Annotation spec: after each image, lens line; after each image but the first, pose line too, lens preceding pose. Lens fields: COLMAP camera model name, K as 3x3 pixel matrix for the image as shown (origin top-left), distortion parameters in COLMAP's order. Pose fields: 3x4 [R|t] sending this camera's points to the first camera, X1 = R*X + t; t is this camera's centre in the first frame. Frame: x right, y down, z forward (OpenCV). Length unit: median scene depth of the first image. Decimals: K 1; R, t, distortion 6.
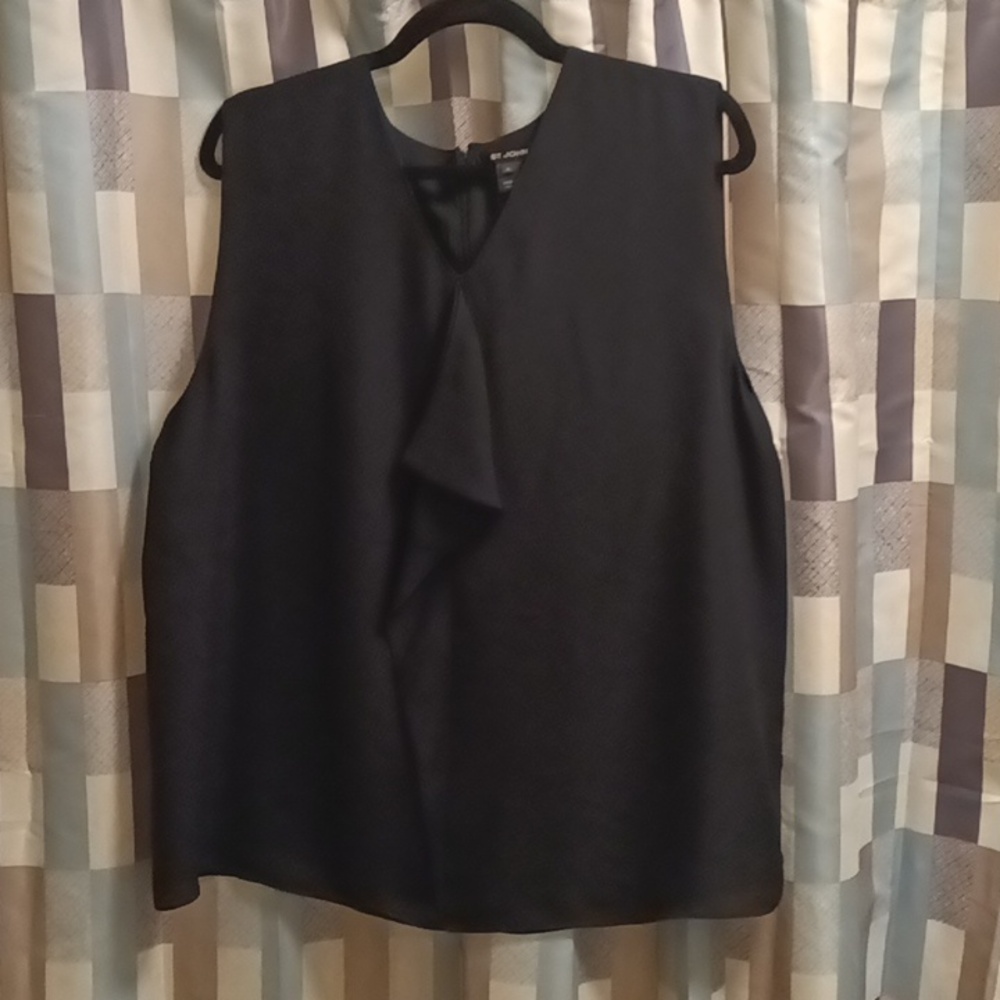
lens RADIAL K [[1700.1, 0, 500.0], [0, 1700.1, 500.0], [0, 0, 1]] dist [0.216712, -0.785893]
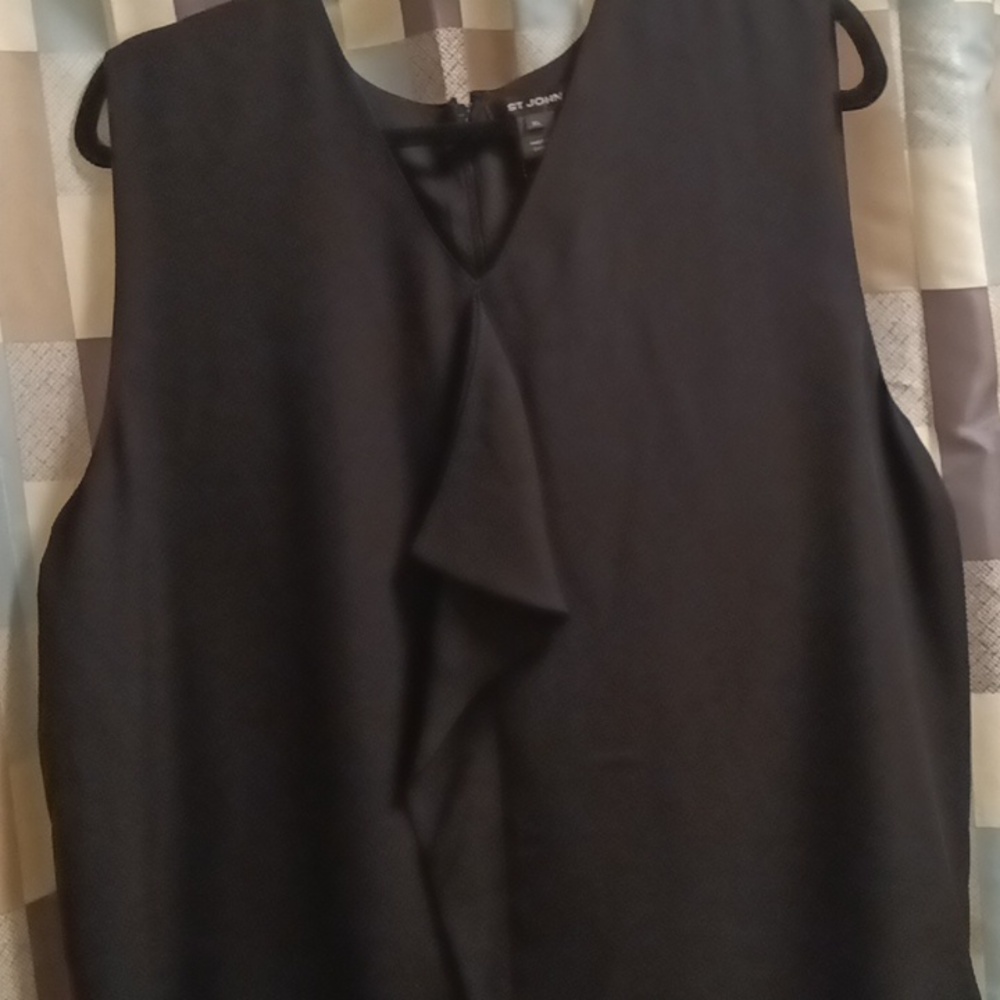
lens RADIAL K [[1745.1, 0, 500.0], [0, 1745.1, 500.0], [0, 0, 1]] dist [0.232965, -0.966783]
pose [[0.989859, -0.084421, 0.114248, -0.100727], [0.086053, 0.996246, -0.009420, -0.034771], [-0.113024, 0.019156, 0.993408, 0.287817]]
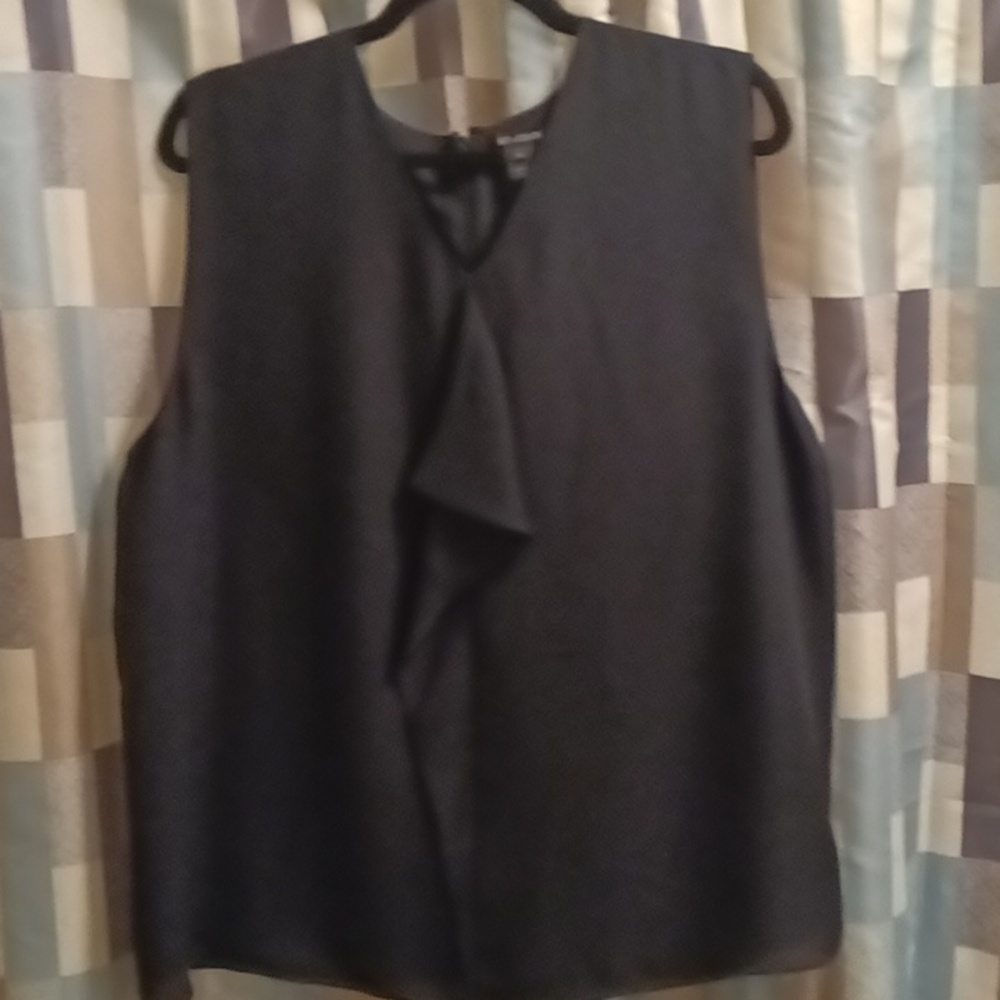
lens RADIAL K [[1700.1, 0, 500.0], [0, 1700.1, 500.0], [0, 0, 1]] dist [0.216712, -0.785893]
pose [[0.987726, -0.046082, 0.149244, -0.142920], [0.047204, 0.998877, -0.003987, -0.009742], [-0.148893, 0.010983, 0.988792, 0.115490]]
